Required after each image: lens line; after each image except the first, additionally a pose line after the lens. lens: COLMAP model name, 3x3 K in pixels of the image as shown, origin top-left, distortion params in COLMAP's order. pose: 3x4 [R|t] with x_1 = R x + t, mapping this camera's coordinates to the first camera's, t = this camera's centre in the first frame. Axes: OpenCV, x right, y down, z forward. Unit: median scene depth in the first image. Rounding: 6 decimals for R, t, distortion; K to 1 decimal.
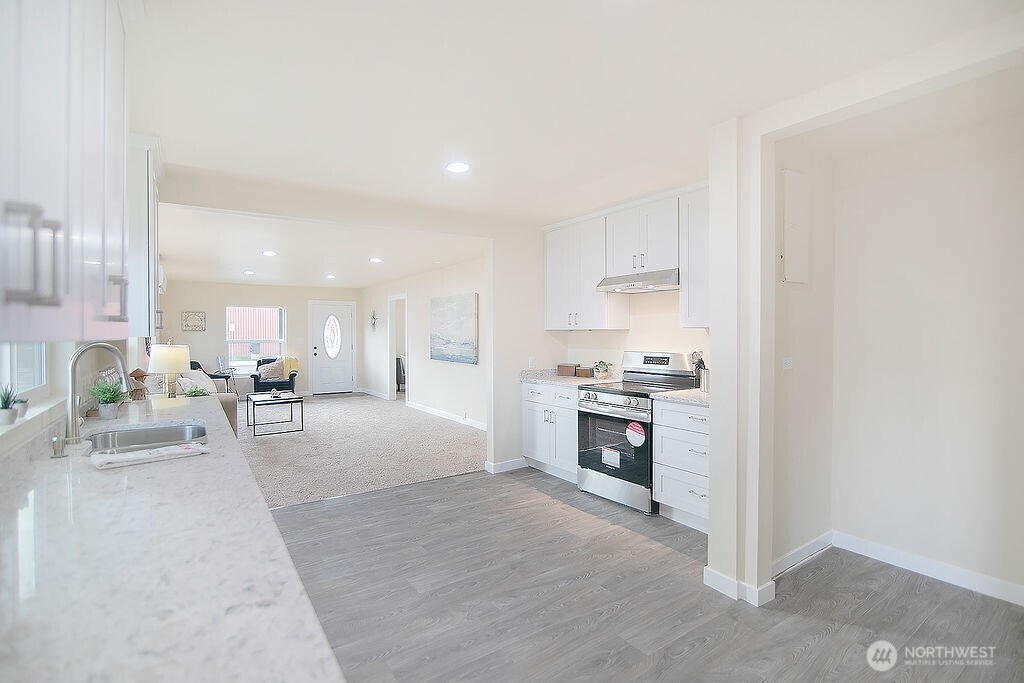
lens RADIAL K [[494.2, 0, 510.9], [0, 494.2, 352.9], [0, 0, 1]] dist [0.035683, -0.000003]
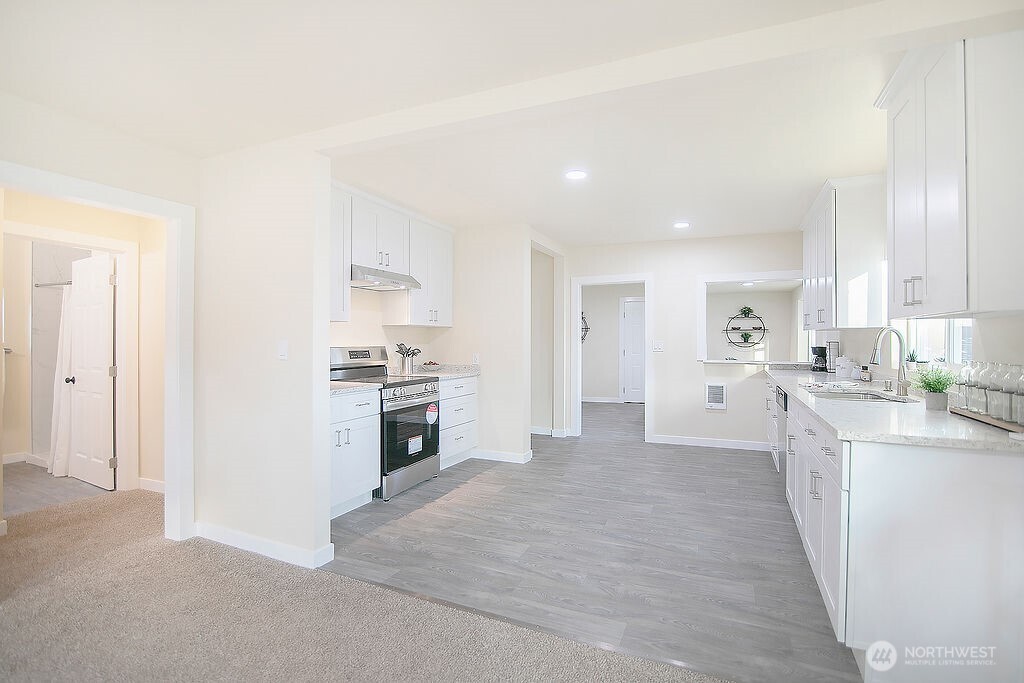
lens RADIAL K [[442.4, 0, 507.9], [0, 442.4, 338.0], [0, 0, 1]] dist [-0.001427, -0.000176]
pose [[-0.481075, -0.006989, 0.876652, -0.752188], [0.025174, 0.999446, 0.021783, -0.034199], [-0.876318, 0.032548, -0.480632, 1.333565]]
